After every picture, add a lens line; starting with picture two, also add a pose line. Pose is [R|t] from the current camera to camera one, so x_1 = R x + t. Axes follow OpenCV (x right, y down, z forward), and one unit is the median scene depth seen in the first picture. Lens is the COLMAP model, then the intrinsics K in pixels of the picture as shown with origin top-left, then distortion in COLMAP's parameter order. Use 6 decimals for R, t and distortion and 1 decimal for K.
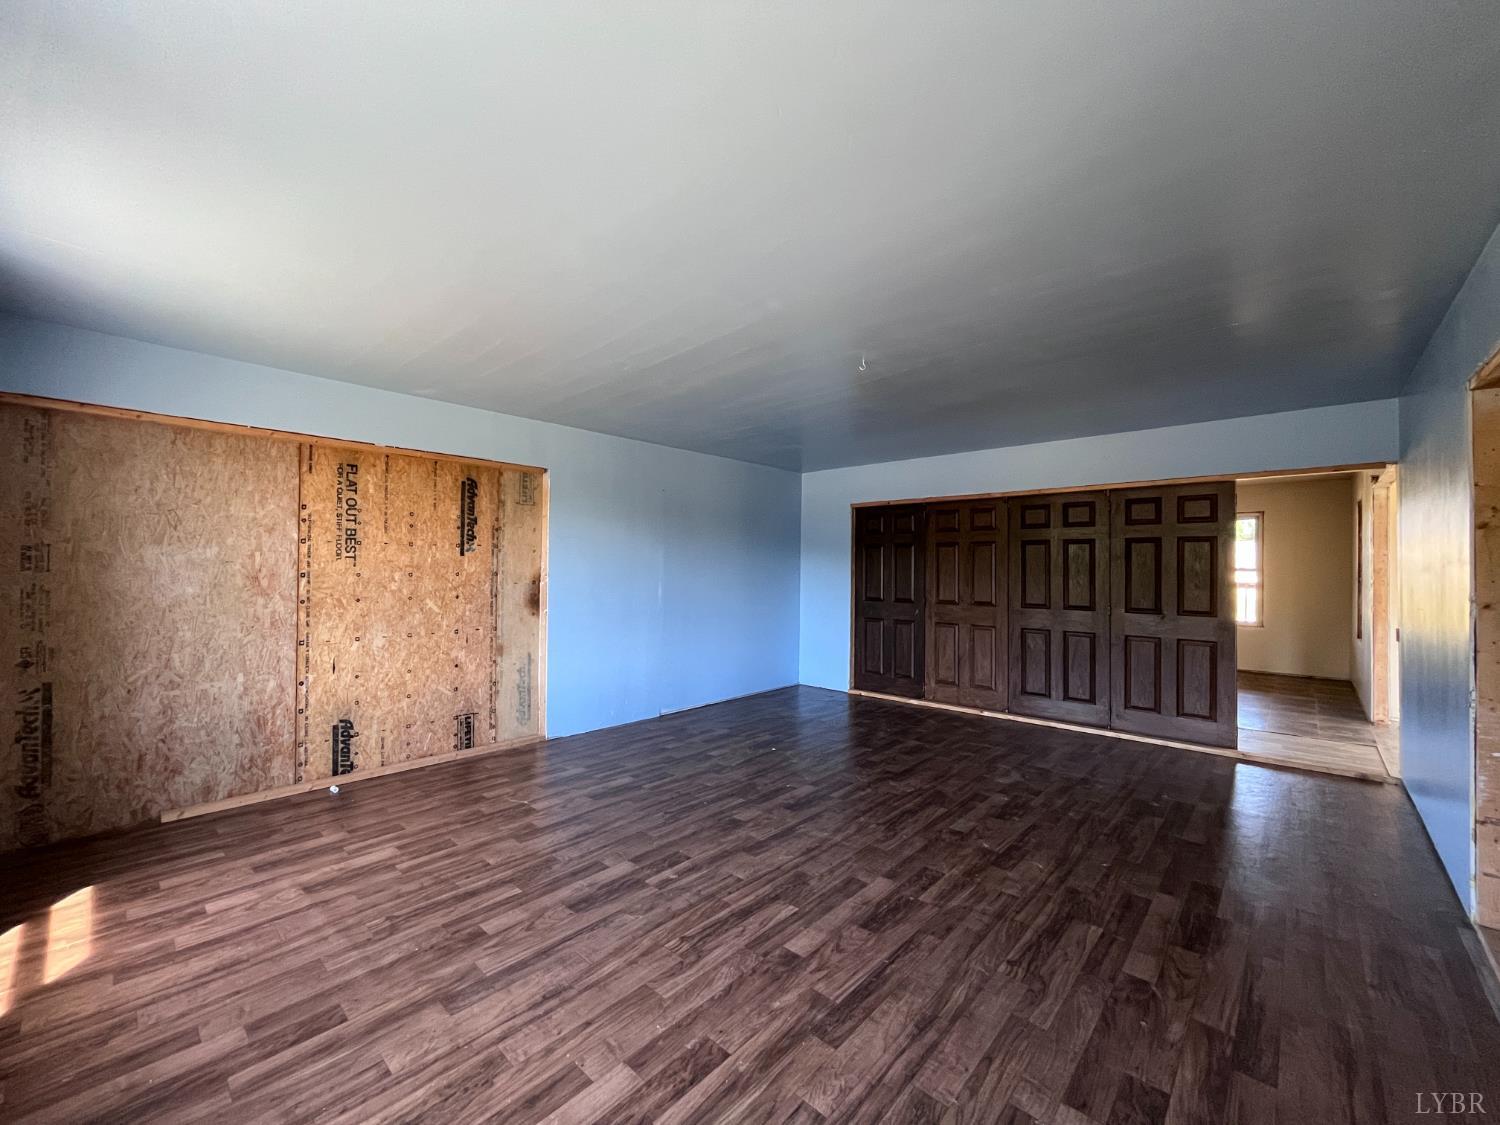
lens RADIAL K [[608.4, 0, 750.8], [0, 608.4, 568.2], [0, 0, 1]] dist [-0.007789, 0.003158]
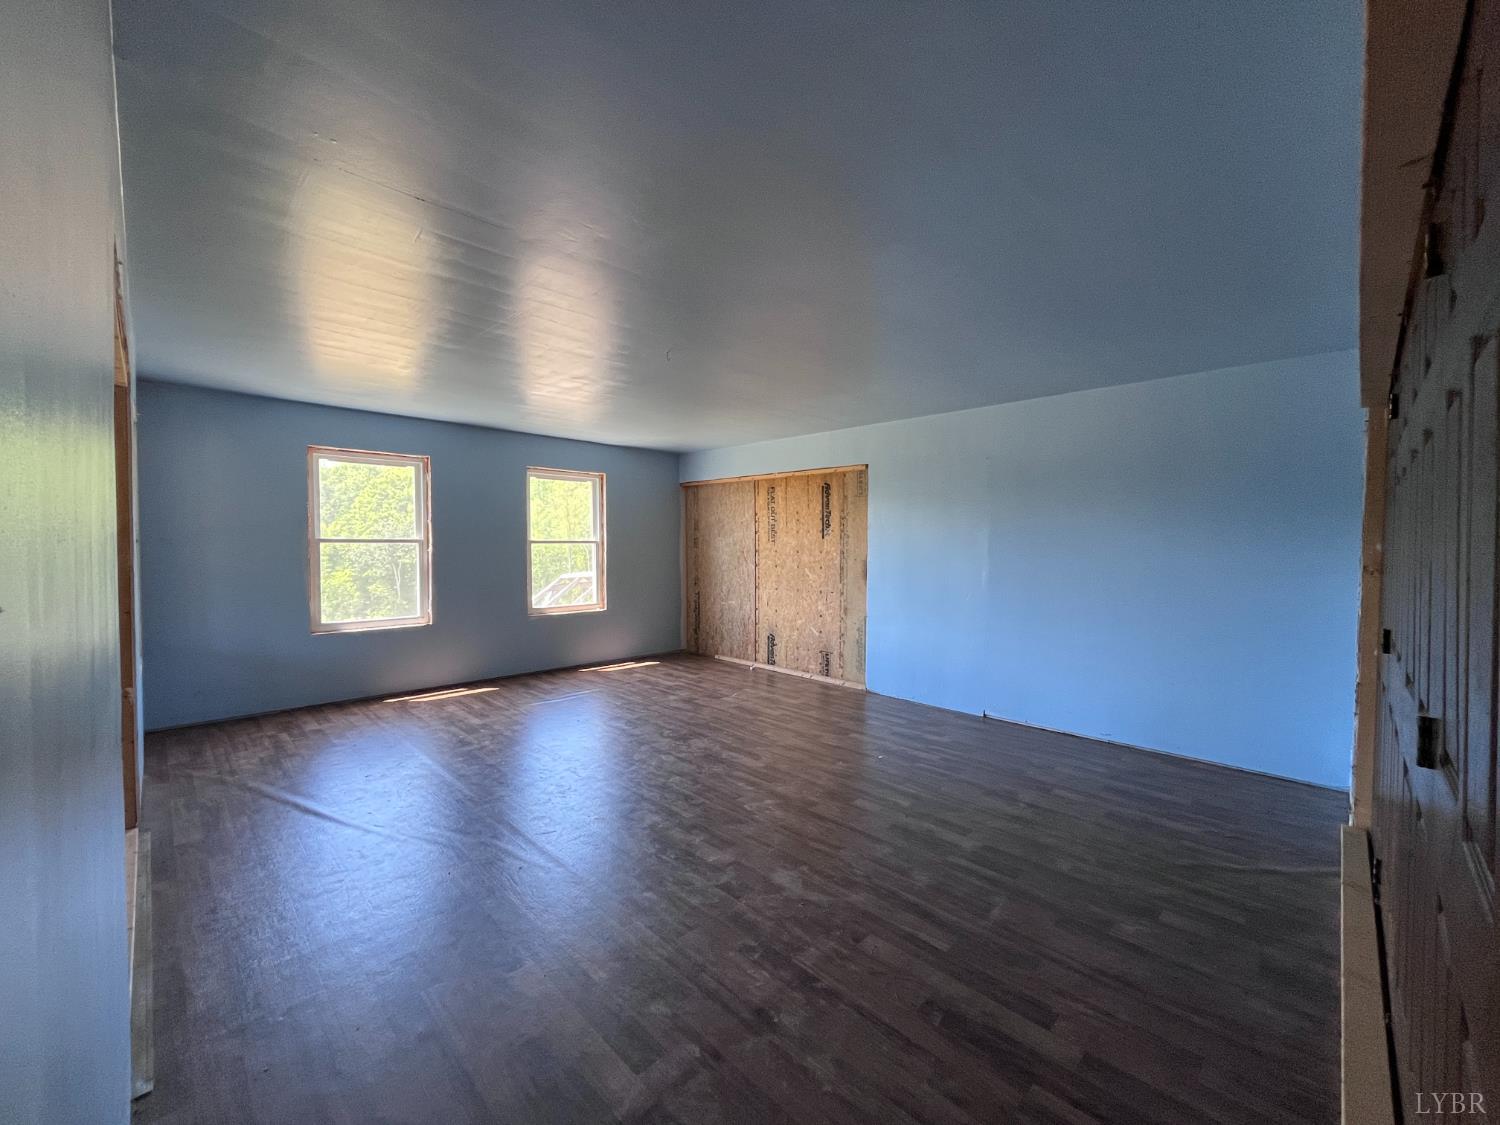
lens RADIAL K [[608.4, 0, 741.7], [0, 608.4, 554.7], [0, 0, 1]] dist [-0.007789, 0.003158]
pose [[-0.061436, 0.009495, -0.998066, 1.306721], [-0.006785, 0.999928, 0.009930, 0.005545], [0.998088, 0.007382, -0.061367, 1.230837]]
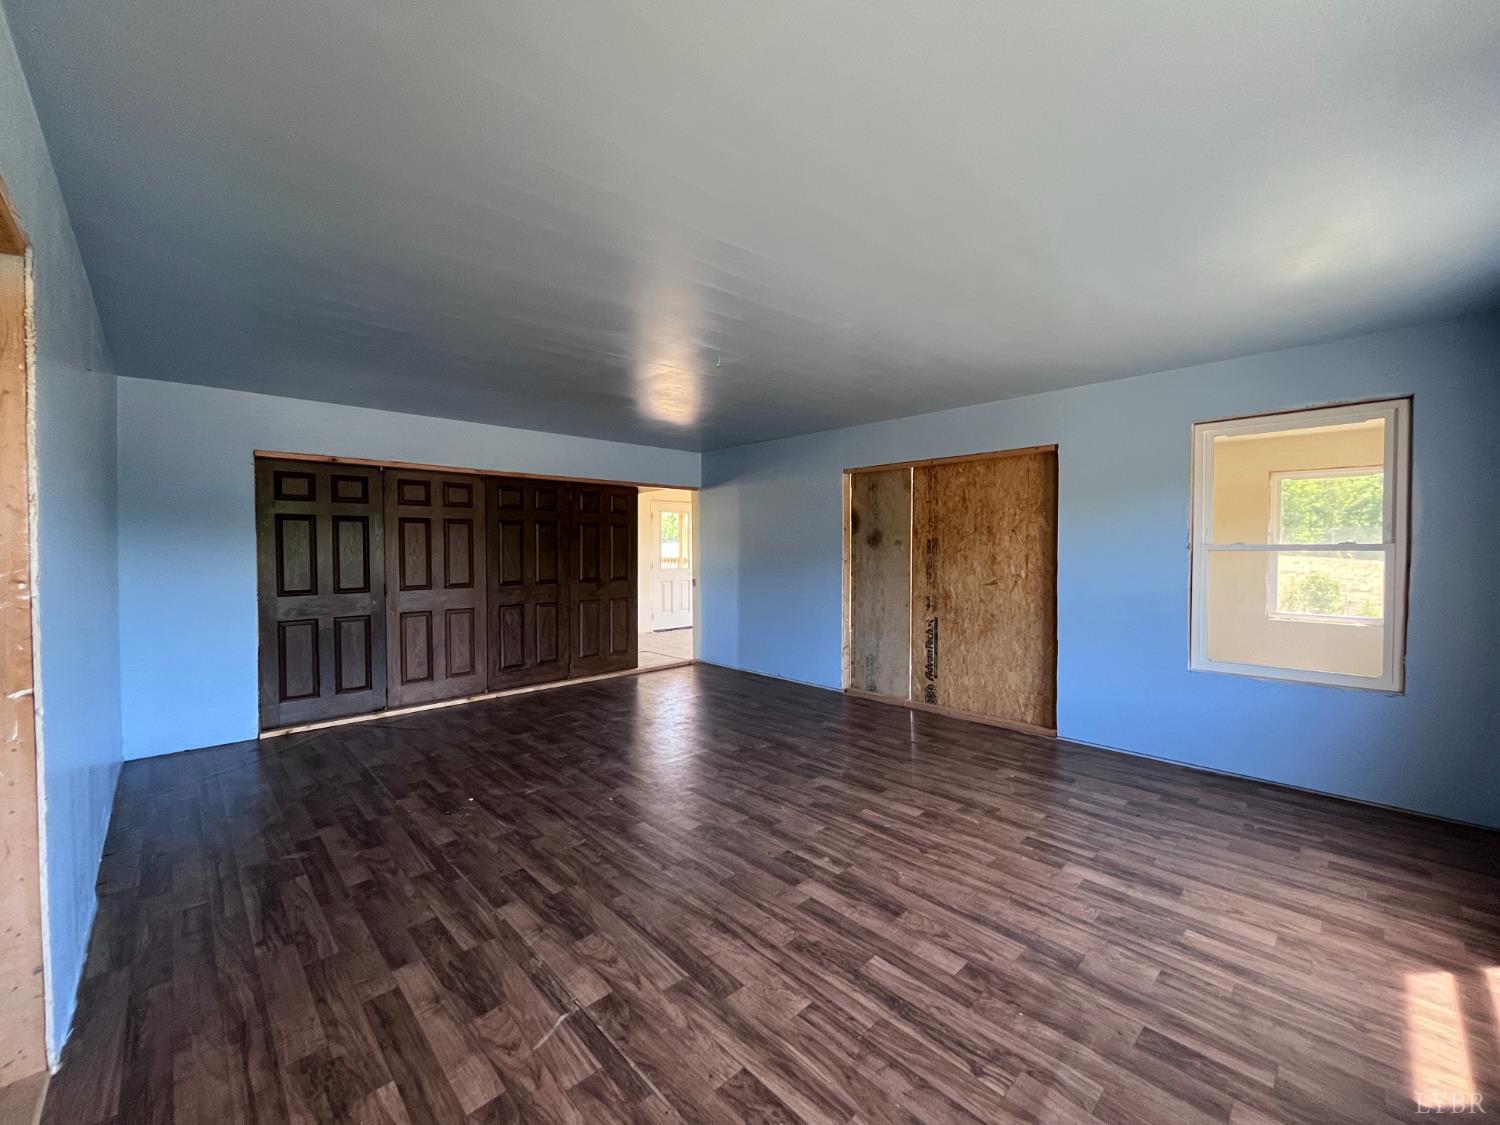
lens RADIAL K [[608.4, 0, 751.7], [0, 608.4, 558.1], [0, 0, 1]] dist [-0.007789, 0.003158]
pose [[0.062287, -0.025649, 0.997729, -0.939056], [0.006961, 0.999657, 0.025264, -0.007382], [-0.998034, 0.005372, 0.062445, 0.893436]]
